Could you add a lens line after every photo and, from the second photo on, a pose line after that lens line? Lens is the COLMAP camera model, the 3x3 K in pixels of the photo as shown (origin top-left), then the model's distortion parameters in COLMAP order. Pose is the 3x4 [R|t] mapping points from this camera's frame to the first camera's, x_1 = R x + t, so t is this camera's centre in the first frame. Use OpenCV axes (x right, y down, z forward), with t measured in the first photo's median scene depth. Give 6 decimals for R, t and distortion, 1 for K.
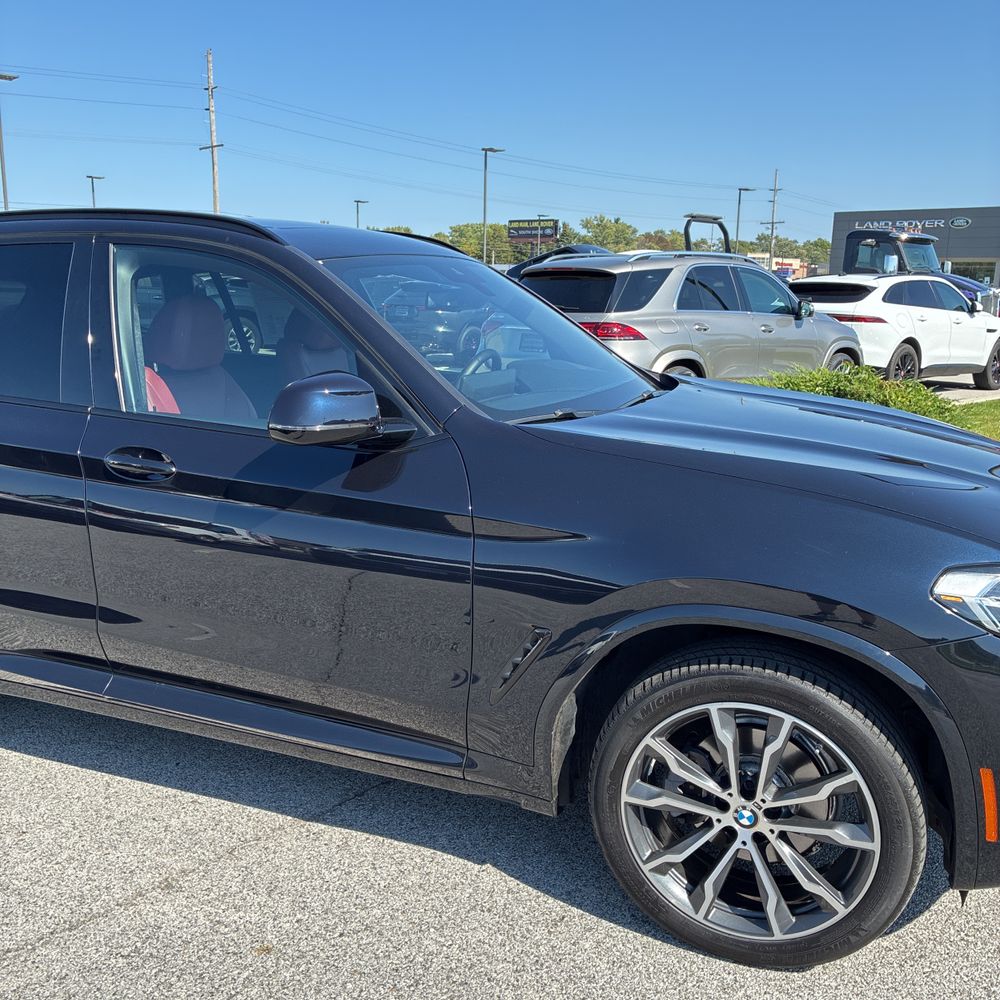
lens RADIAL K [[1012.1, 0, 495.7], [0, 1012.1, 498.8], [0, 0, 1]] dist [0.016393, 0.000000]
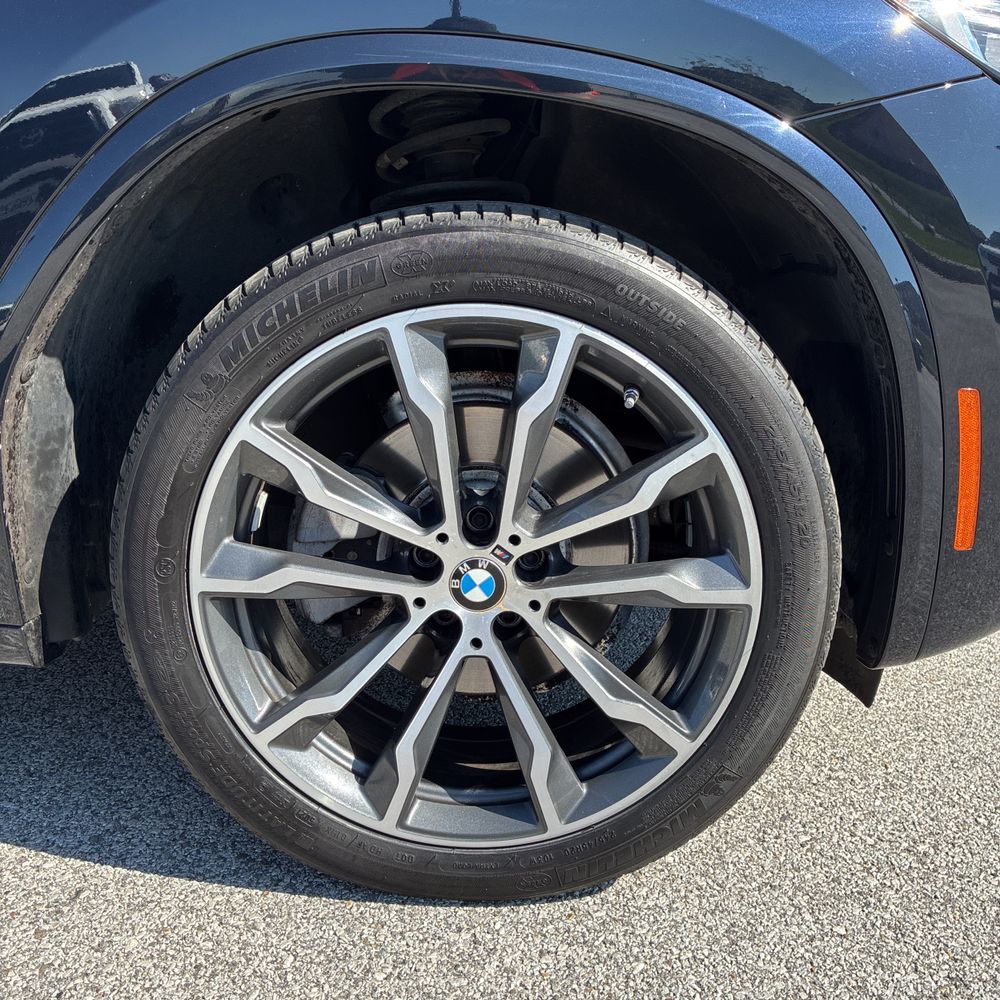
lens RADIAL K [[1012.1, 0, 509.7], [0, 1012.1, 515.1], [0, 0, 1]] dist [0.016393, 0.000000]
pose [[0.923611, -0.073035, 0.376308, 0.090058], [0.055312, 0.996800, 0.057703, 0.250261], [-0.379318, -0.032481, 0.924696, 0.563400]]
